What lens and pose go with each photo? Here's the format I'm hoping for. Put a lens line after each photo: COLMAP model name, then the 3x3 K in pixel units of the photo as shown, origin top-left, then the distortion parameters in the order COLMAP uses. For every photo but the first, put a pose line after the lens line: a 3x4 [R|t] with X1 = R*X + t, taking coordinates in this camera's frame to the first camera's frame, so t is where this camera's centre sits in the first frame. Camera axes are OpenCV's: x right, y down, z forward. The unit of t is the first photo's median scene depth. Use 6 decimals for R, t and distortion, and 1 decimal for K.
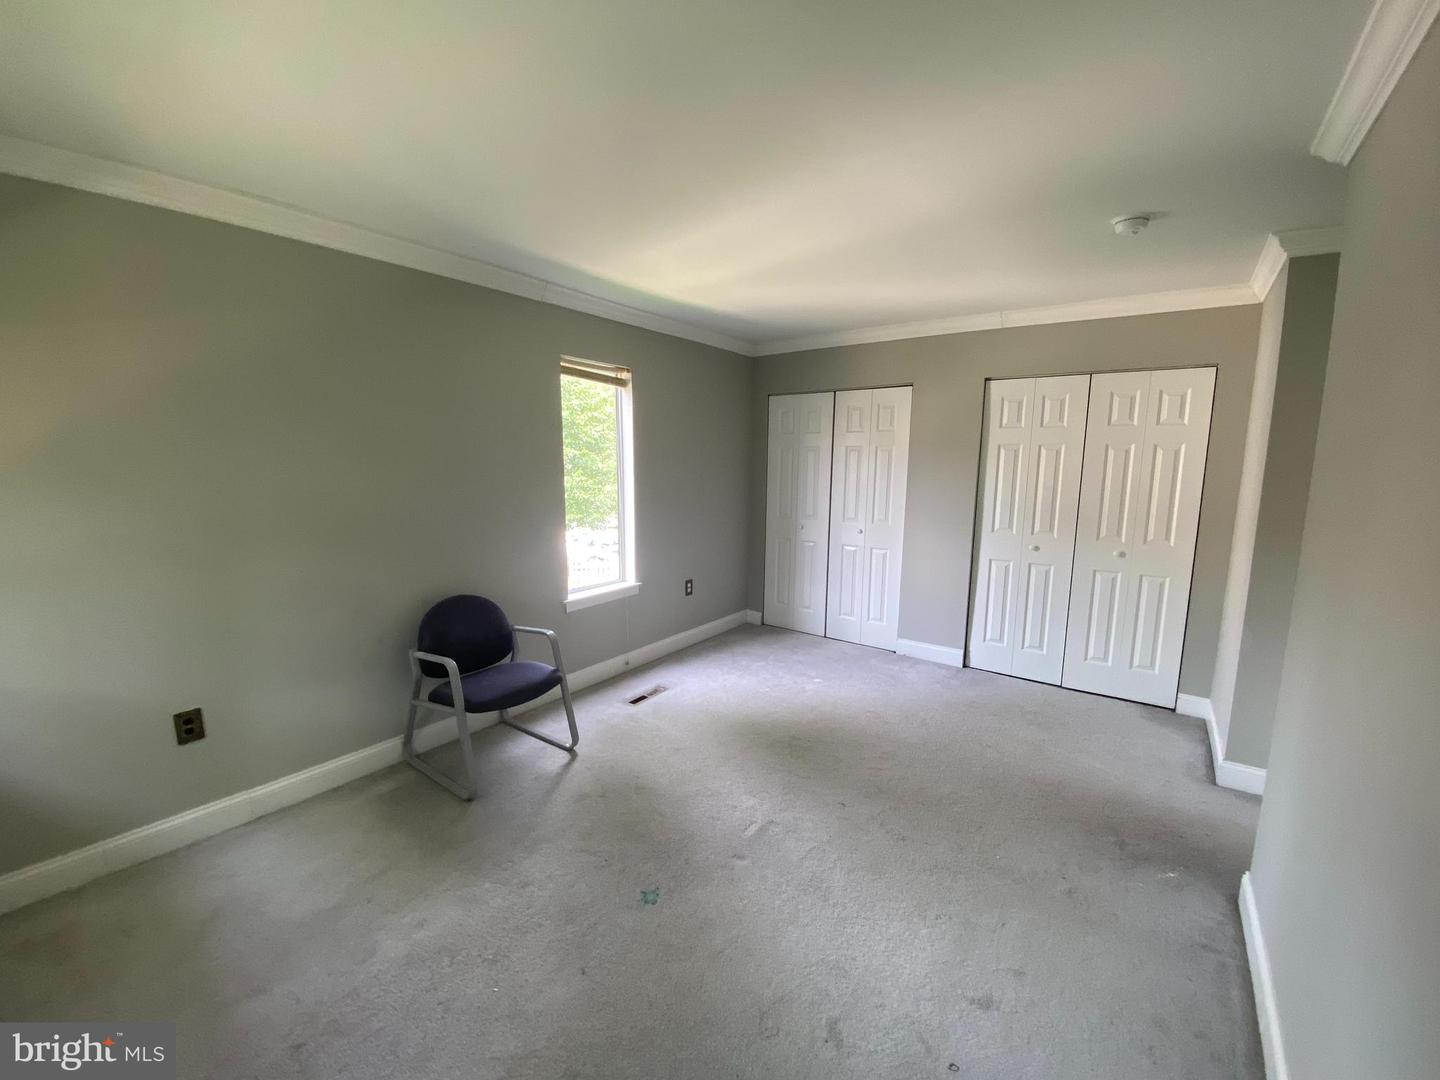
lens RADIAL K [[574.7, 0, 720.0], [0, 574.7, 540.0], [0, 0, 1]] dist [-0.000058, -0.000143]
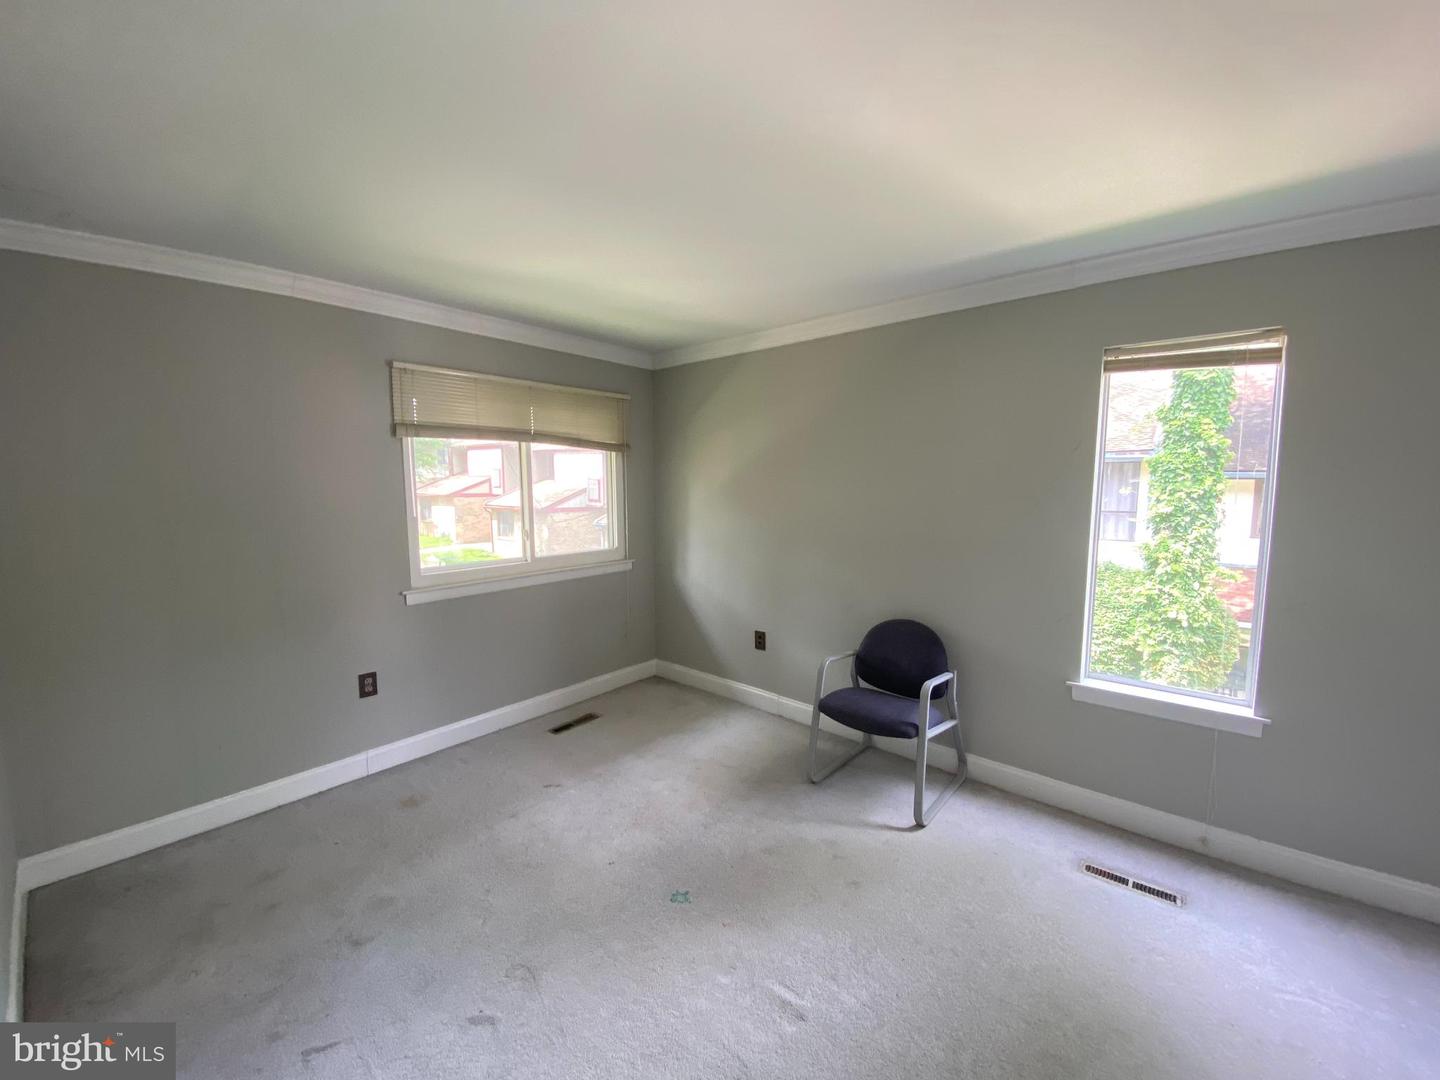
lens RADIAL K [[583.3, 0, 720.0], [0, 583.3, 540.0], [0, 0, 1]] dist [0.000622, 0.000002]
pose [[-0.068068, 0.099489, -0.992708, 0.681169], [-0.145452, 0.983395, 0.108529, -0.124961], [0.987021, 0.151779, -0.052467, 0.791029]]
